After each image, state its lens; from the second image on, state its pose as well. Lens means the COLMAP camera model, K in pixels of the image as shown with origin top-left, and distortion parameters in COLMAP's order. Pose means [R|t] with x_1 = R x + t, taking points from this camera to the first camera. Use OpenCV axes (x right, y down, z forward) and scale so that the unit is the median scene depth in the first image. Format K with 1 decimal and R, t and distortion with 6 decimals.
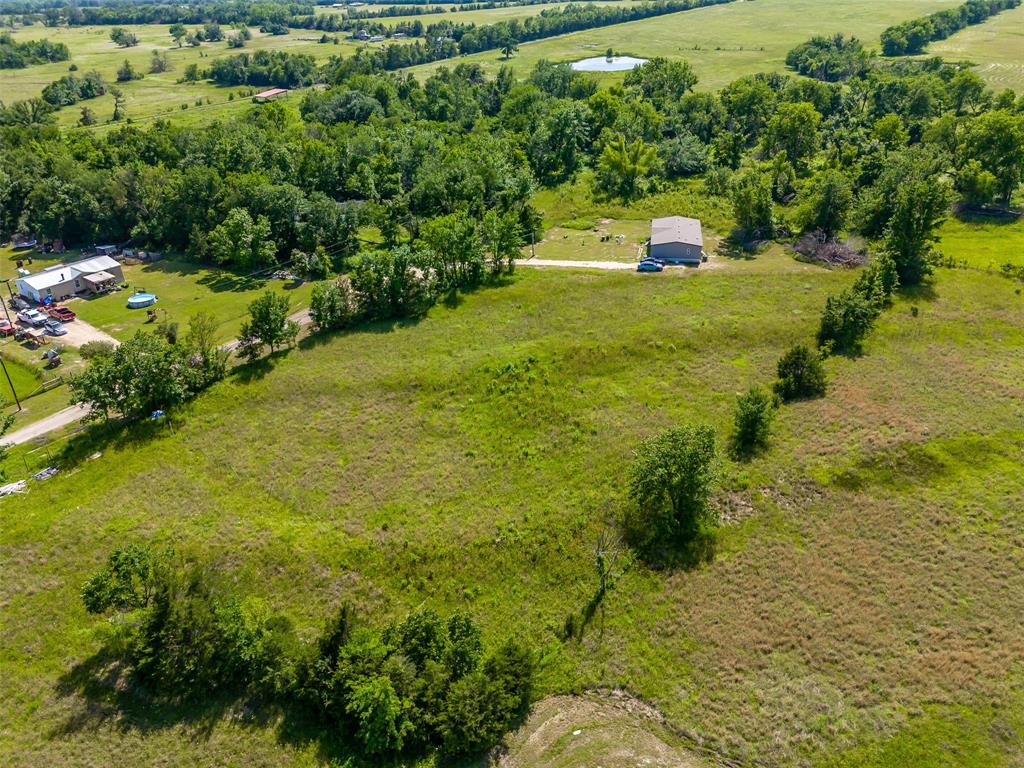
lens RADIAL K [[755.0, 0, 511.5], [0, 755.0, 384.0], [0, 0, 1]] dist [0.065107, -0.058857]
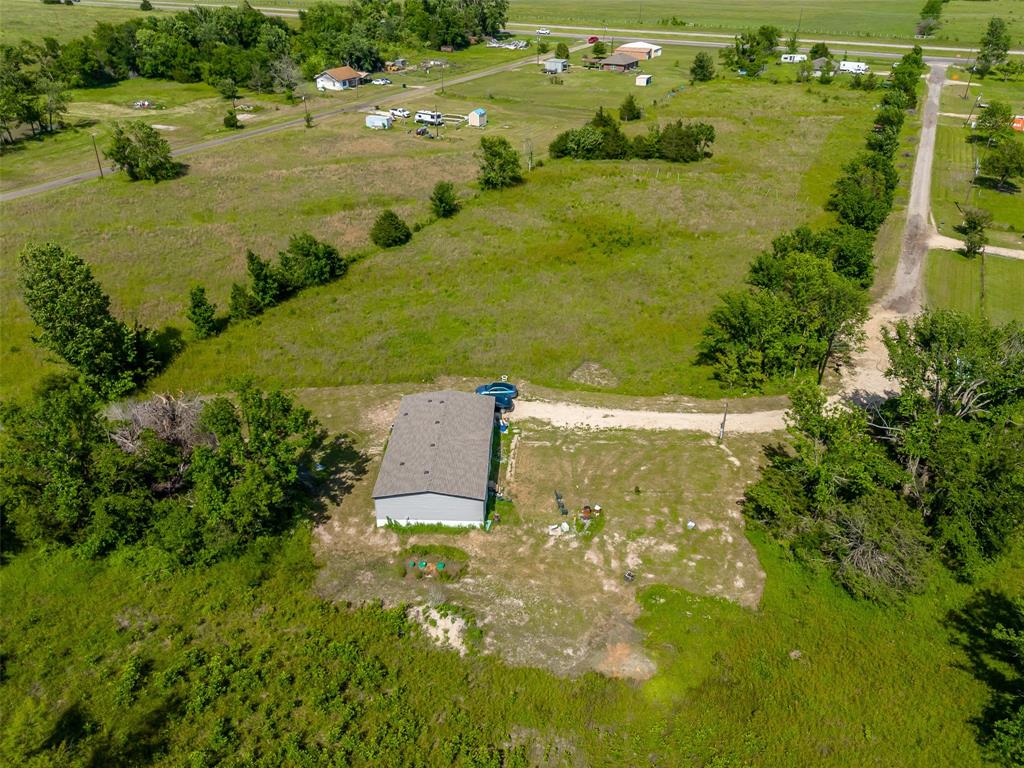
lens RADIAL K [[754.1, 0, 512.2], [0, 754.1, 386.5], [0, 0, 1]] dist [0.068684, -0.066204]
pose [[-0.988952, 0.101698, -0.107846, 0.229199], [-0.040624, 0.513741, 0.856983, -0.652217], [0.142558, 0.851896, -0.503934, 1.269510]]
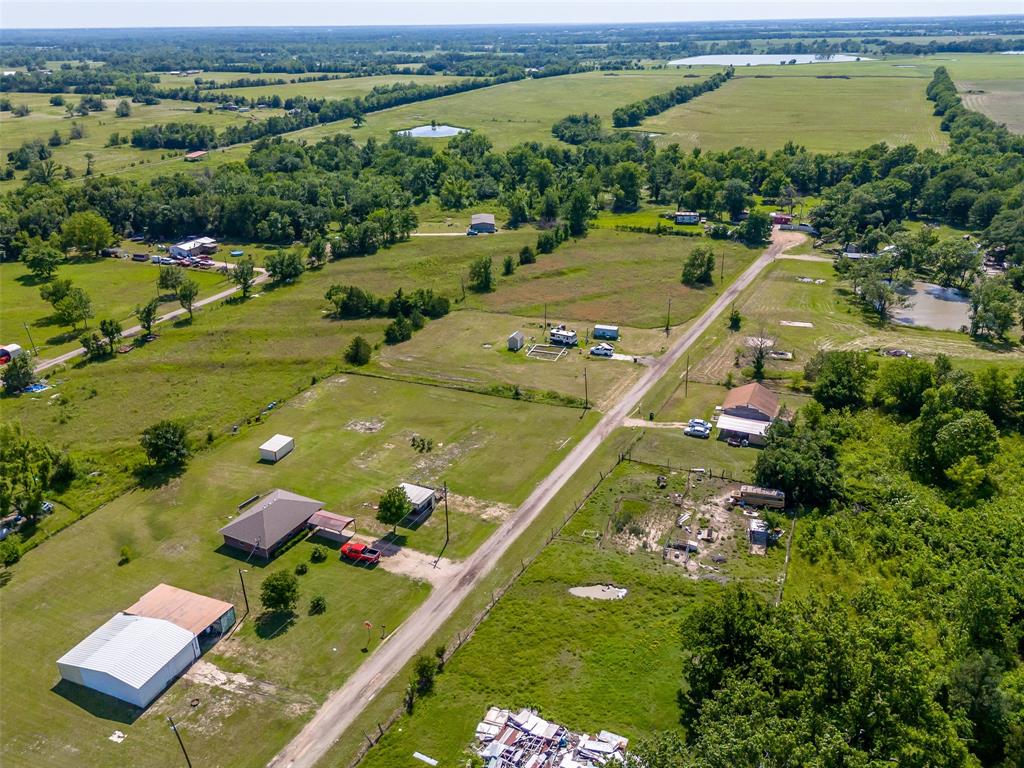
lens RADIAL K [[776.0, 0, 513.0], [0, 776.0, 387.3], [0, 0, 1]] dist [0.066878, -0.062822]
pose [[0.974315, -0.074579, 0.212483, -0.209130], [0.088562, 0.994435, -0.057057, 0.418272], [-0.207045, 0.074409, 0.975498, -1.162158]]
